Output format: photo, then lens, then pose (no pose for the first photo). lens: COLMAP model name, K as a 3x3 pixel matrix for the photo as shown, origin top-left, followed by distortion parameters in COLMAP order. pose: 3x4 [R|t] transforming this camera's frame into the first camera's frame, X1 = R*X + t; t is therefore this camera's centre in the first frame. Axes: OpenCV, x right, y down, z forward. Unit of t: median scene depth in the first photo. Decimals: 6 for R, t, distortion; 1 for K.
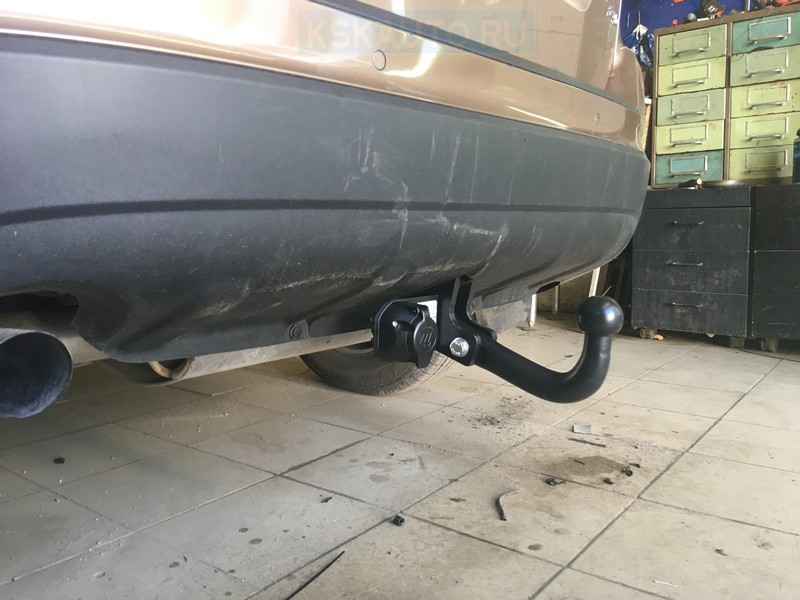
lens RADIAL K [[674.7, 0, 400.0], [0, 674.7, 300.0], [0, 0, 1]] dist [0.129790, -0.212702]
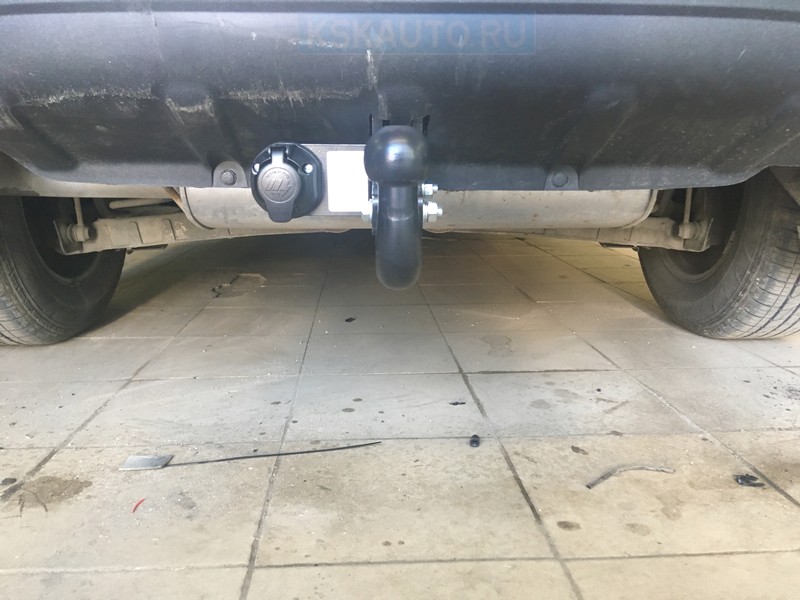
lens RADIAL K [[674.7, 0, 400.0], [0, 674.7, 300.0], [0, 0, 1]] dist [0.129790, -0.212702]
pose [[0.655883, 0.159369, -0.737848, 0.528973], [-0.092323, 0.987057, 0.131129, 0.049299], [0.749196, -0.017884, 0.662107, 0.375200]]
